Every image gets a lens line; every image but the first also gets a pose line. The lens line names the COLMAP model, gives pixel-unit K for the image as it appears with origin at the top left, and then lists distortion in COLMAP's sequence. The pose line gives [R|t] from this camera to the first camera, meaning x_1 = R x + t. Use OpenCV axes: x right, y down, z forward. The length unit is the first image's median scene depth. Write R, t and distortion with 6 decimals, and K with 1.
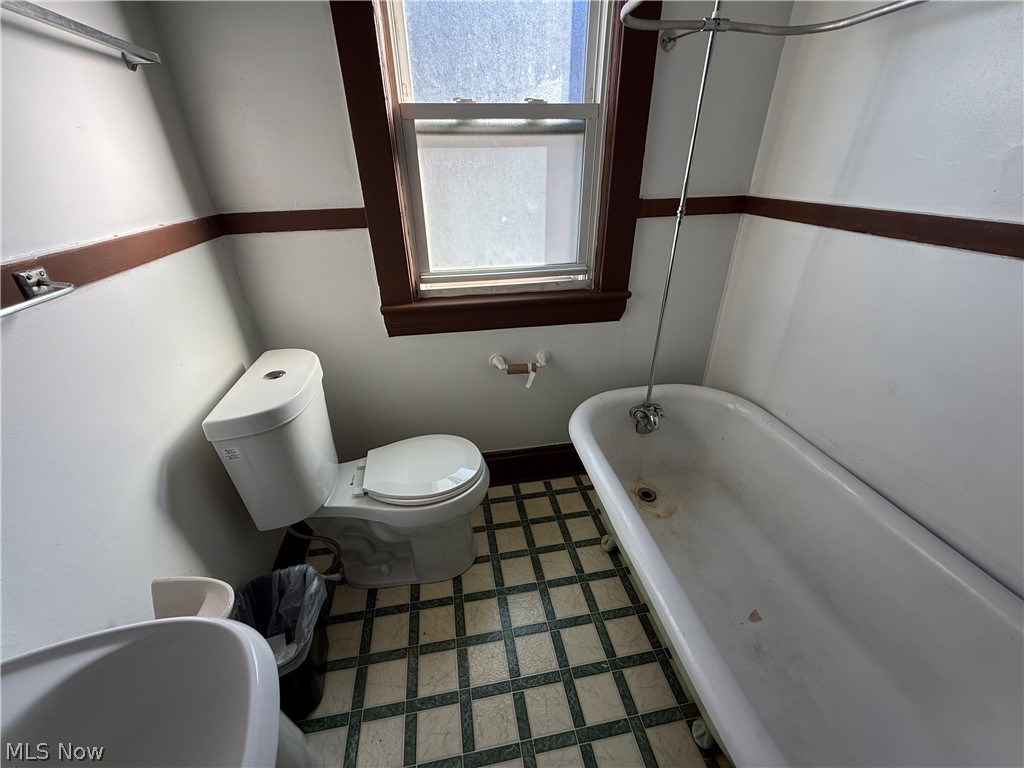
lens RADIAL K [[409.2, 0, 513.5], [0, 409.2, 385.0], [0, 0, 1]] dist [-0.002113, 0.000525]
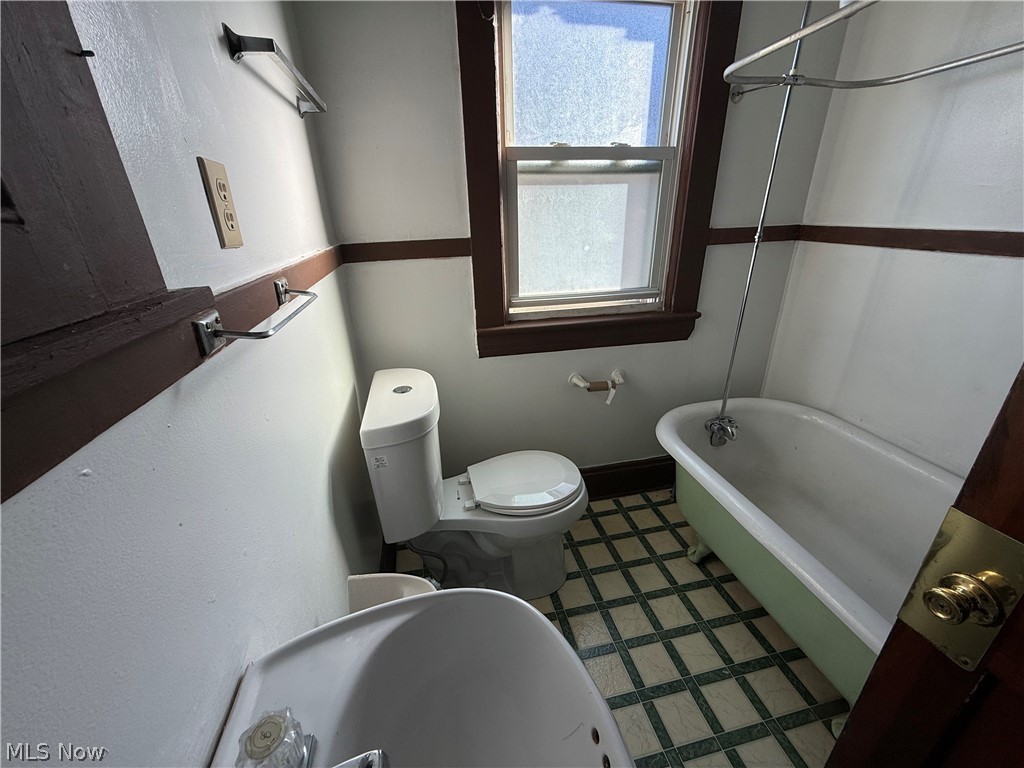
lens RADIAL K [[409.2, 0, 511.2], [0, 409.2, 385.2], [0, 0, 1]] dist [-0.002113, 0.000525]
pose [[0.999291, -0.024138, 0.028898, -0.289561], [0.026798, 0.995067, -0.095512, 0.062252], [-0.026450, 0.096219, 0.995009, -0.047545]]
